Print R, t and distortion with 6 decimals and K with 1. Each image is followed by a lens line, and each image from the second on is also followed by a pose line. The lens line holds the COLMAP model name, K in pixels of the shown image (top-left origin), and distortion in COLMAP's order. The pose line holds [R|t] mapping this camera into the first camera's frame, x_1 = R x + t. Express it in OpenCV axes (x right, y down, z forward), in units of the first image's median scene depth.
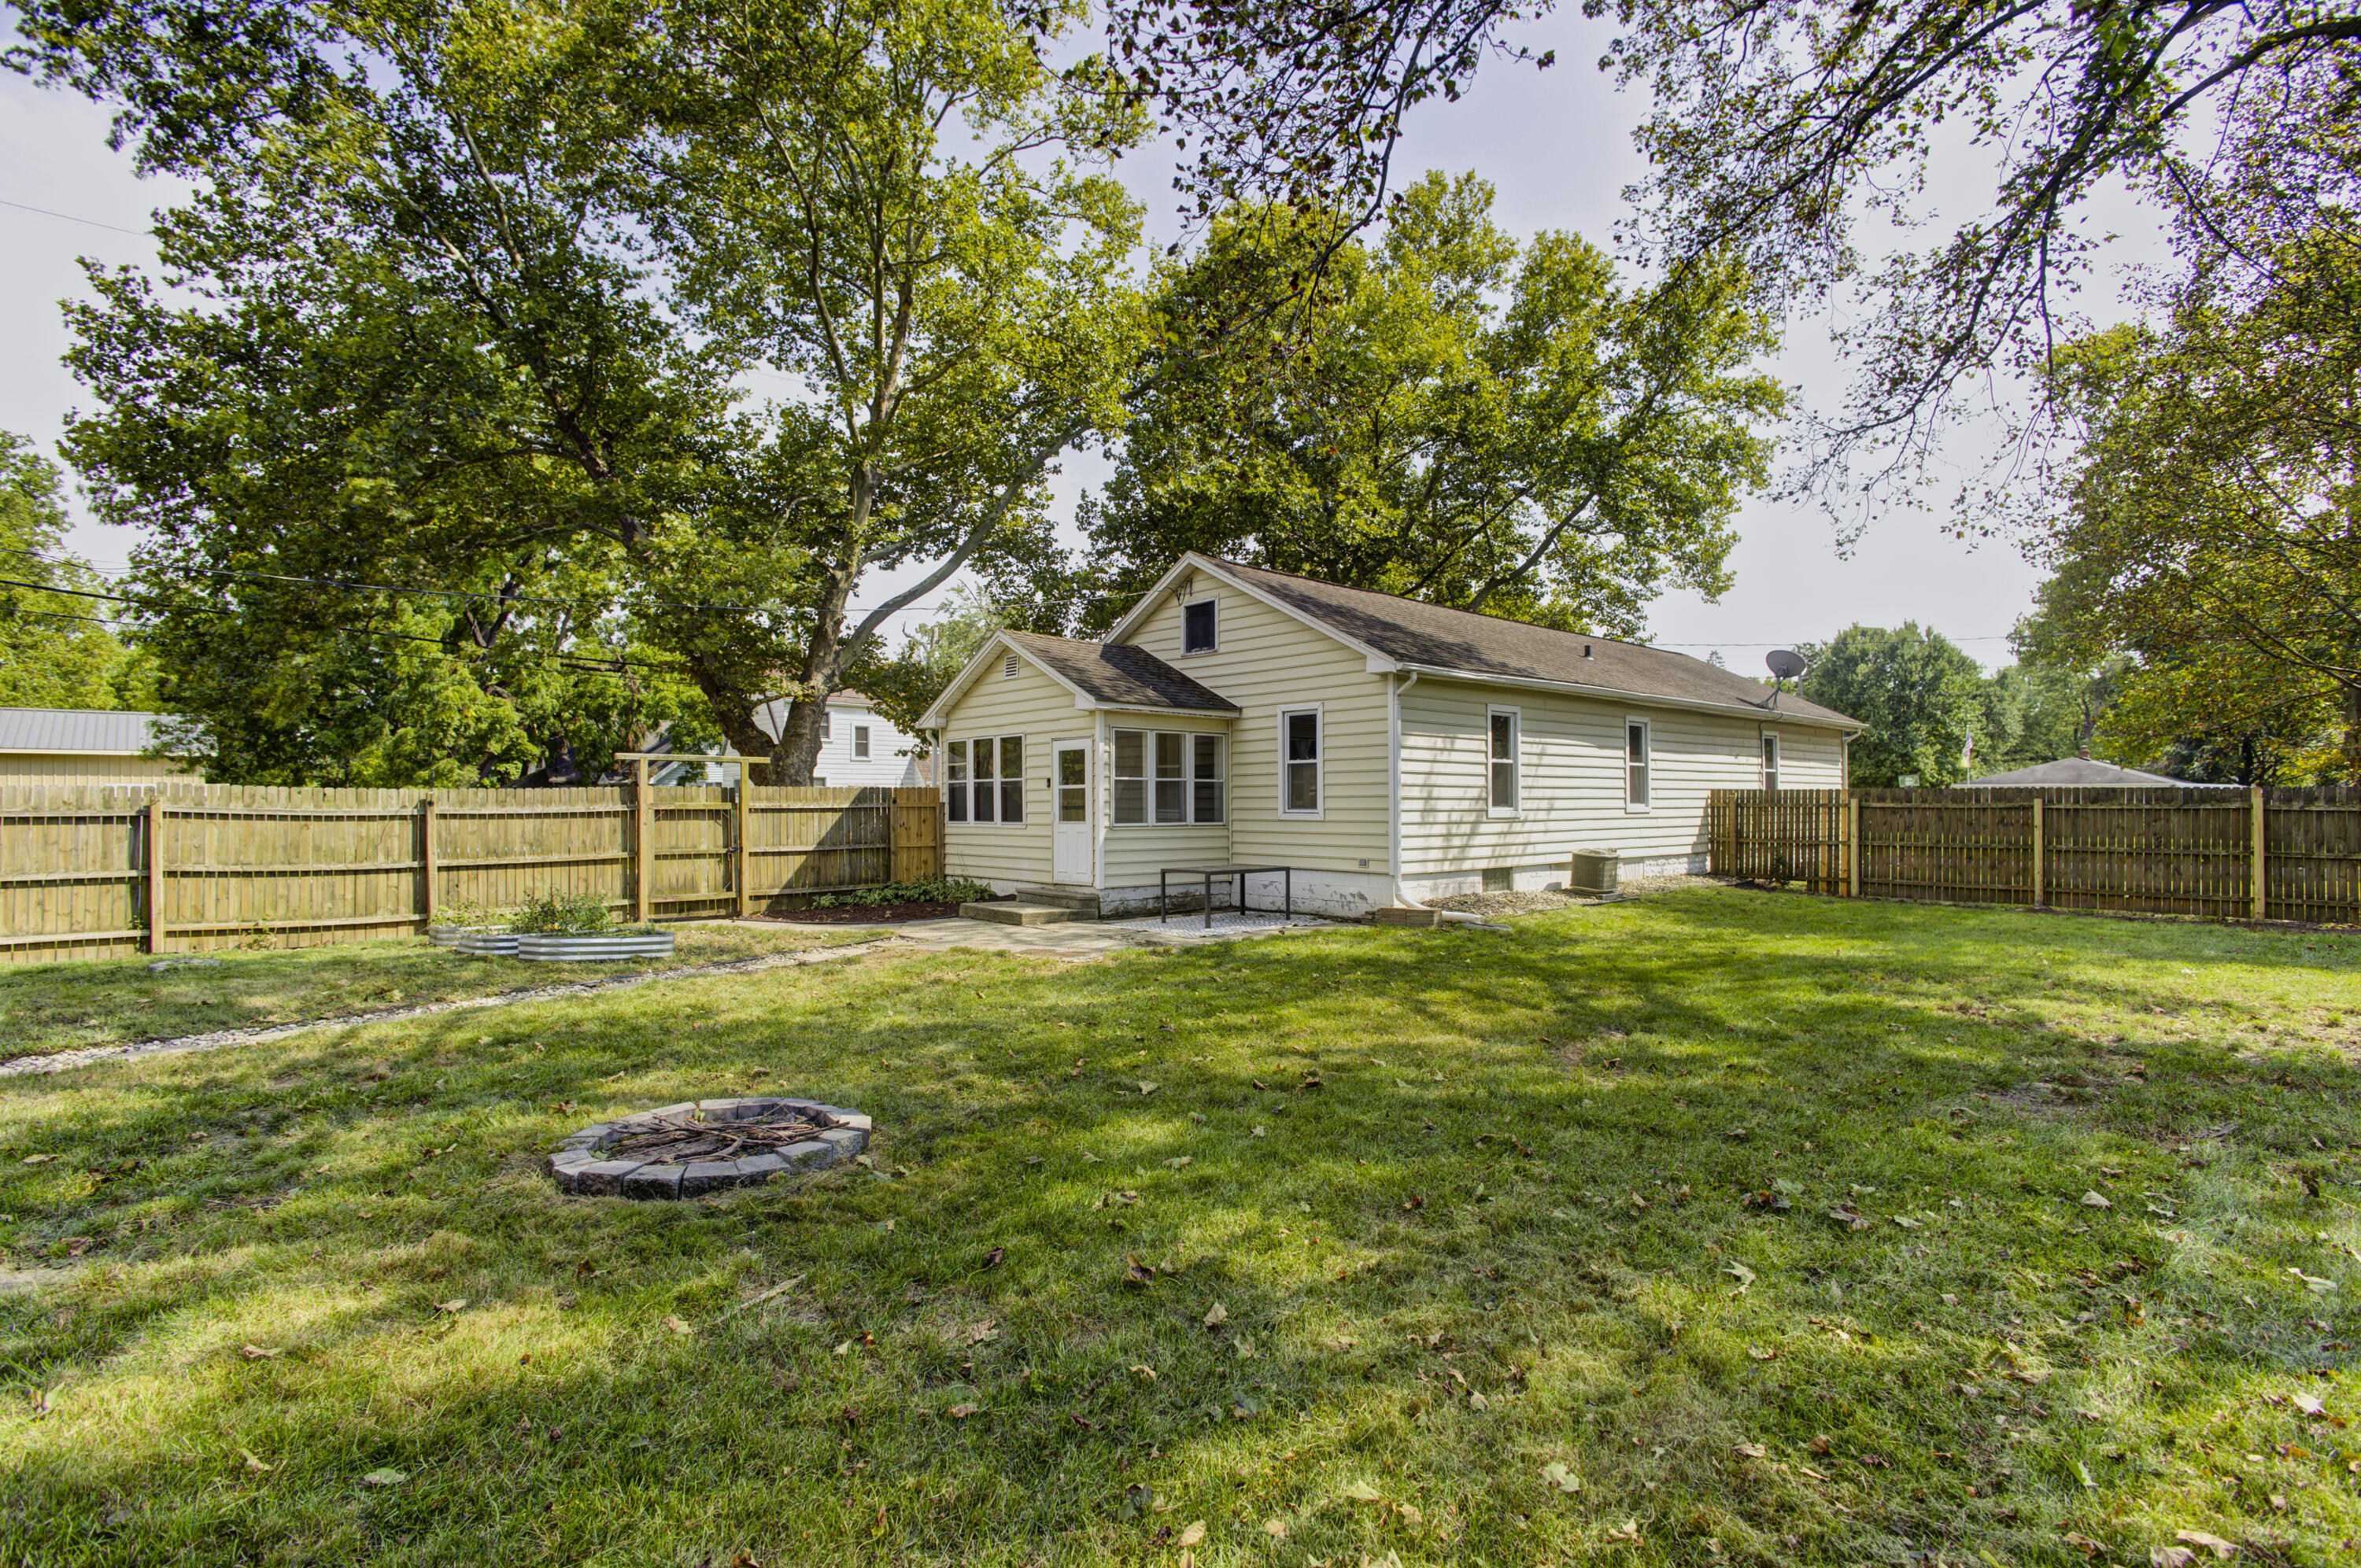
lens RADIAL K [[1083.4, 0, 1180.5], [0, 1083.4, 784.0], [0, 0, 1]] dist [0.005415, 0.000774]
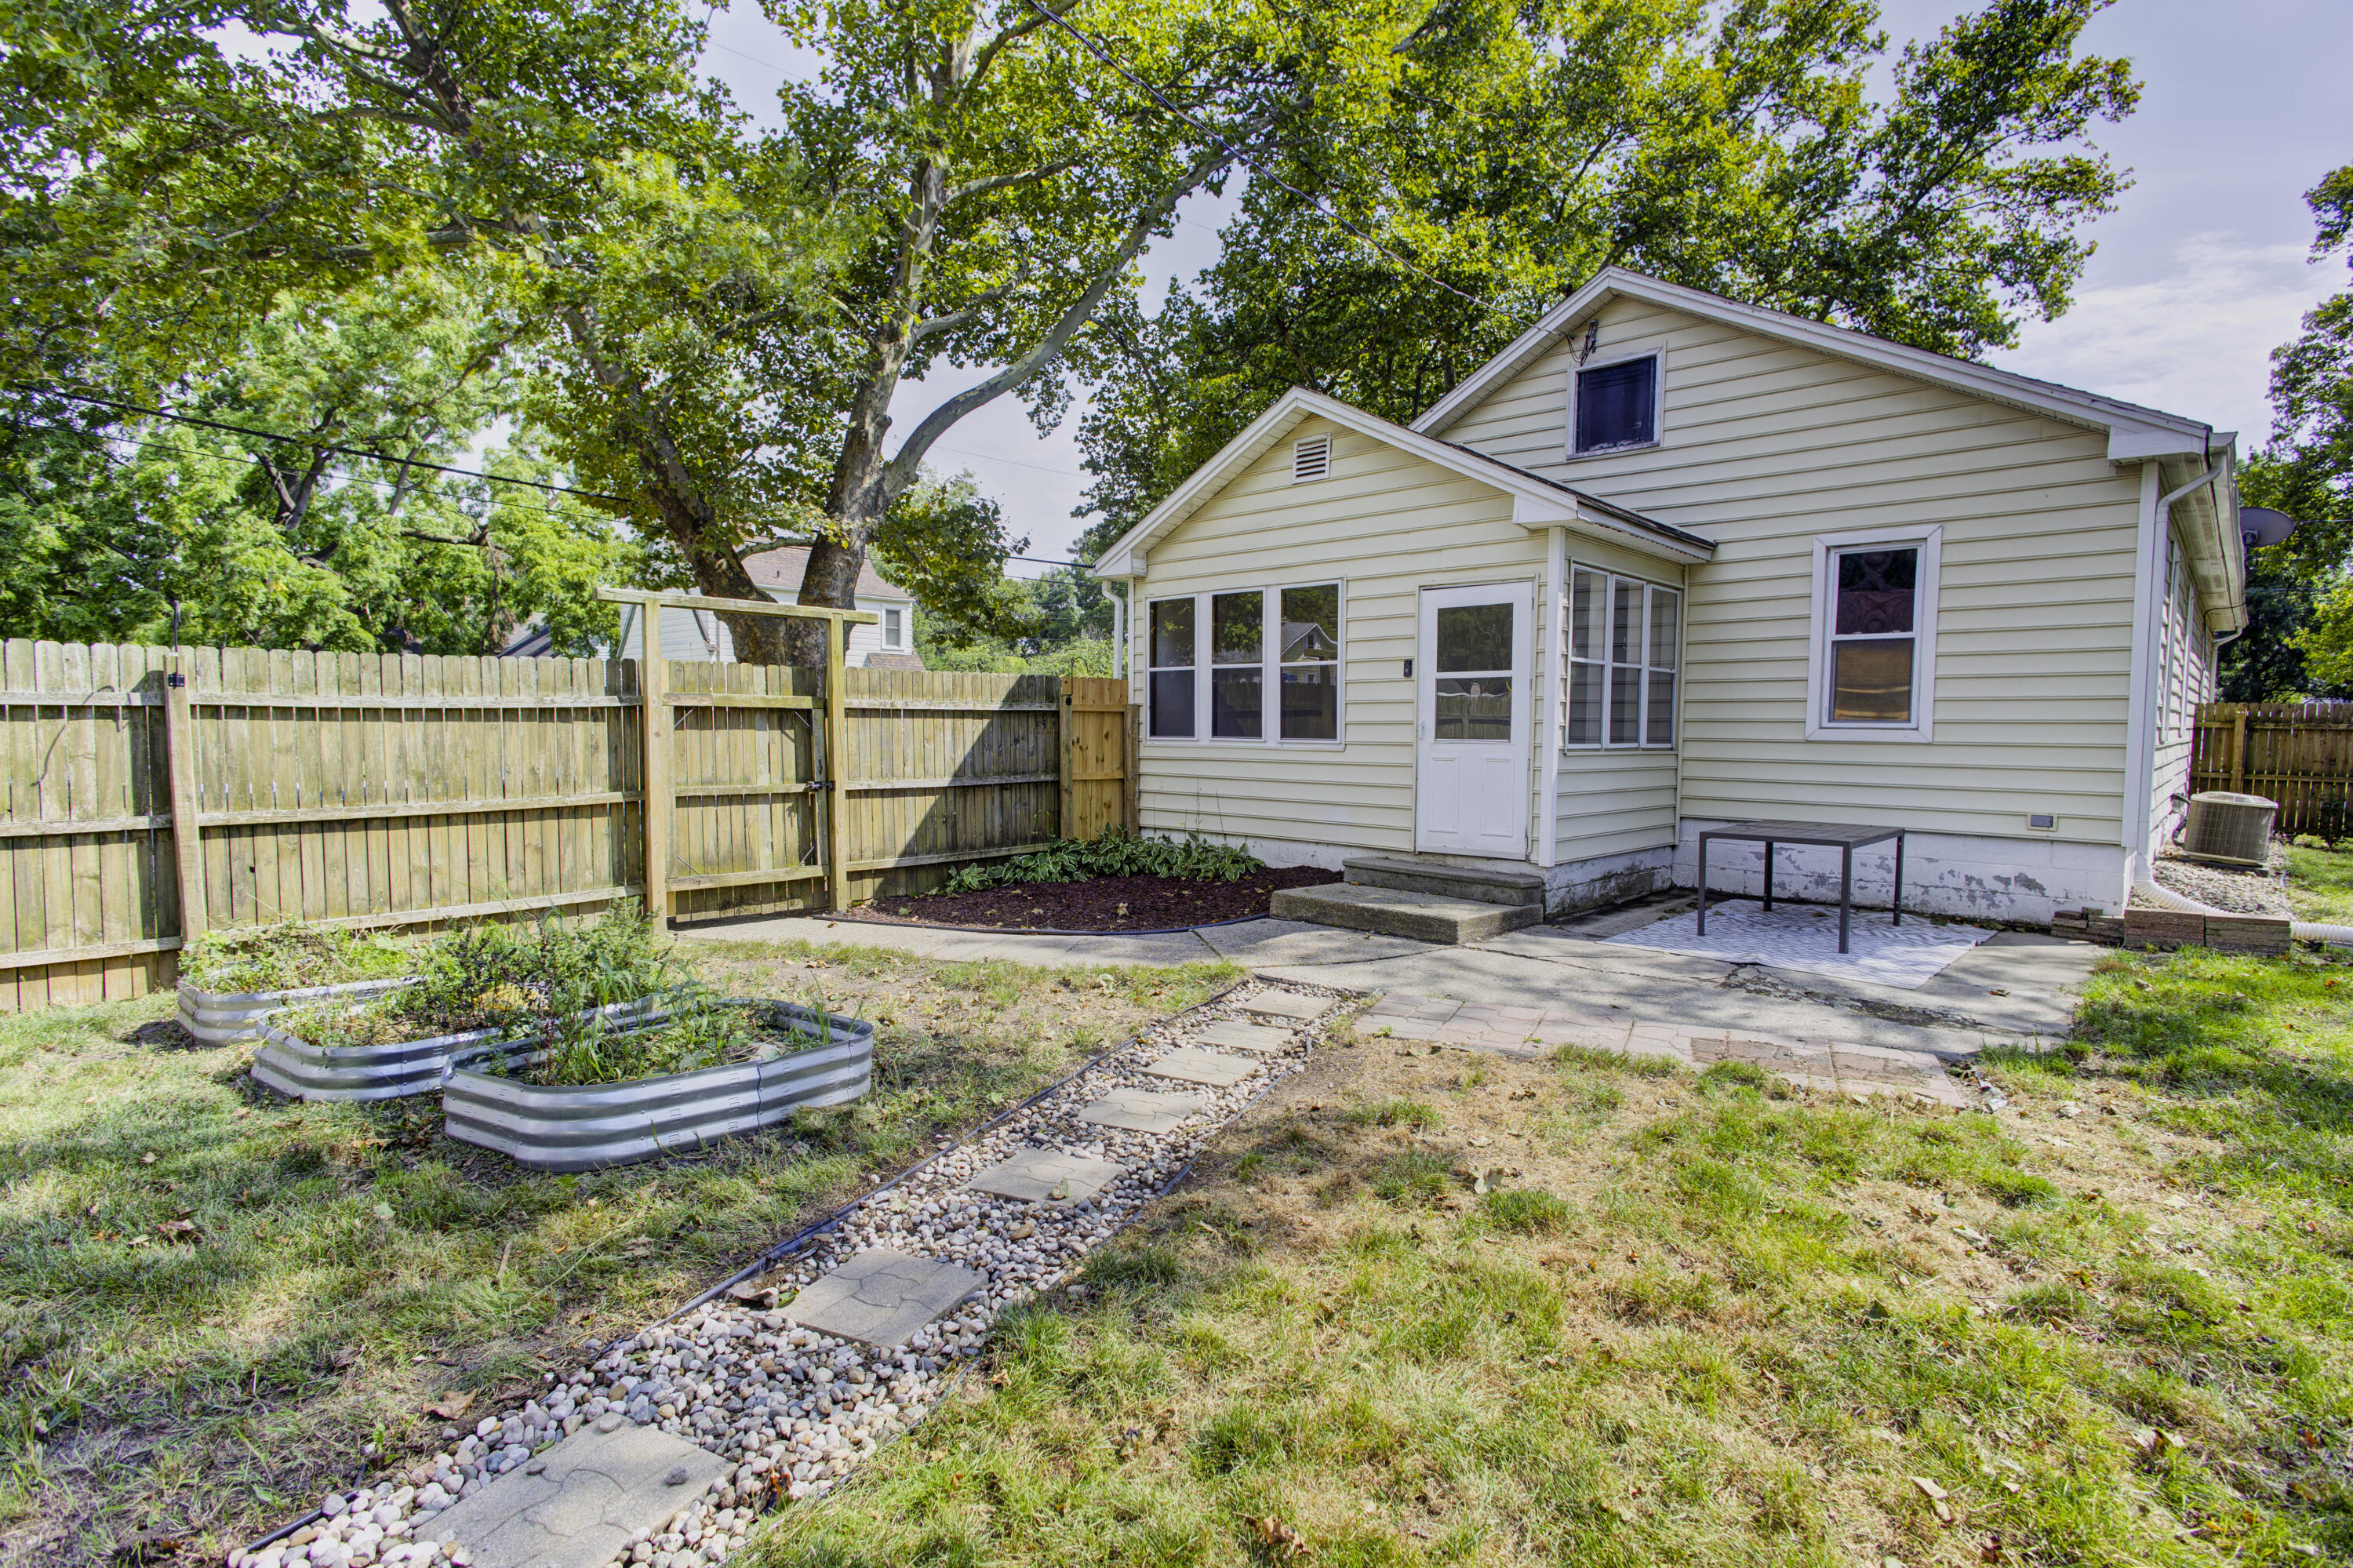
lens RADIAL K [[1133.7, 0, 1186.7], [0, 1133.7, 783.2], [0, 0, 1]] dist [0.004041, 0.000040]
pose [[0.995901, 0.007737, 0.090117, -0.289179], [-0.014165, 0.997382, 0.070916, 0.018121], [-0.089332, -0.071902, 0.993403, 0.447419]]
